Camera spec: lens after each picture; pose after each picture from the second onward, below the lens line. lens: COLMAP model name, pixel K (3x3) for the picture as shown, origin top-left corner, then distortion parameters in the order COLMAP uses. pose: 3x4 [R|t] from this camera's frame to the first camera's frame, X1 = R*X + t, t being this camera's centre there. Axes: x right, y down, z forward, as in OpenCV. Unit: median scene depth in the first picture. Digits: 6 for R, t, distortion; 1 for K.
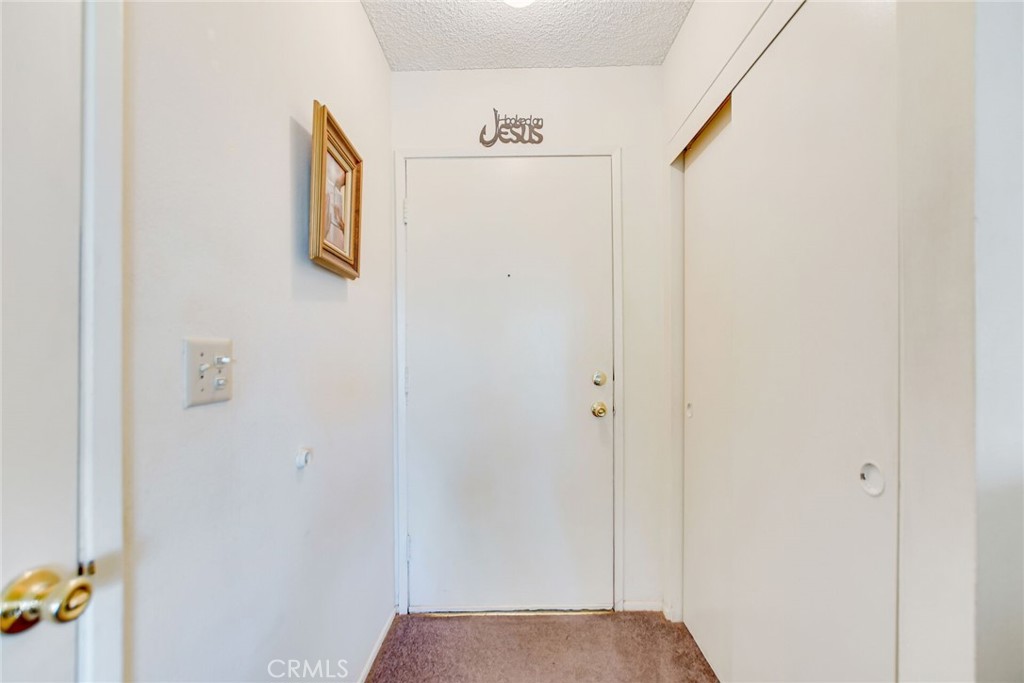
lens RADIAL K [[456.9, 0, 508.5], [0, 456.9, 347.2], [0, 0, 1]] dist [-0.017656, 0.000629]
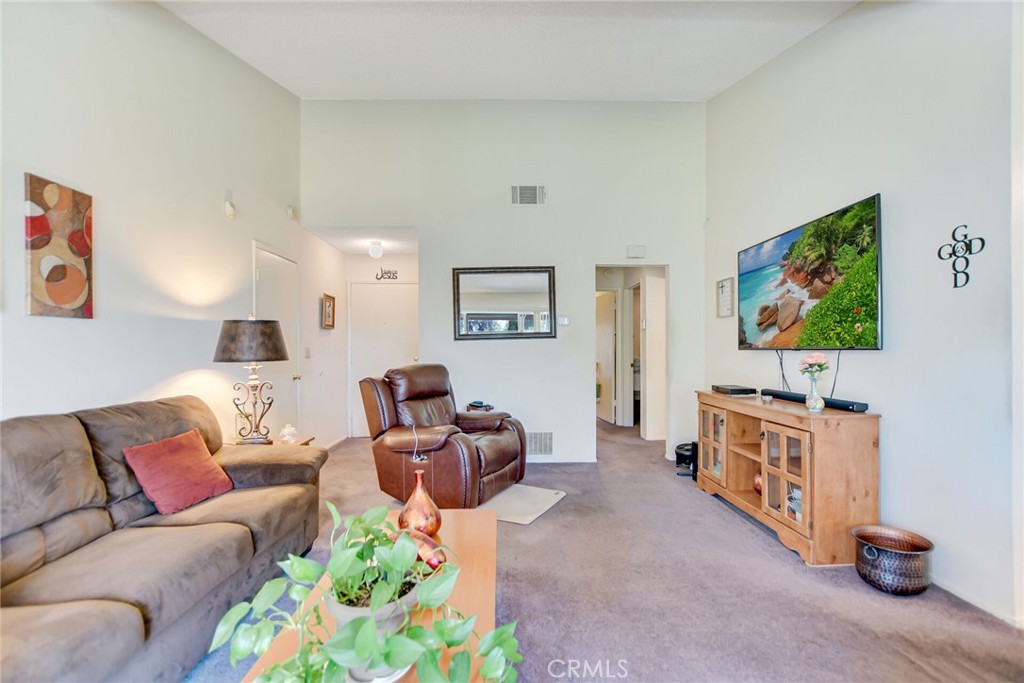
lens RADIAL K [[456.9, 0, 508.5], [0, 456.9, 347.2], [0, 0, 1]] dist [-0.017656, 0.000629]
pose [[0.999474, -0.000946, 0.032423, 0.986681], [0.000890, 0.999998, 0.001743, -0.009973], [-0.032424, -0.001713, 0.999473, -2.809413]]
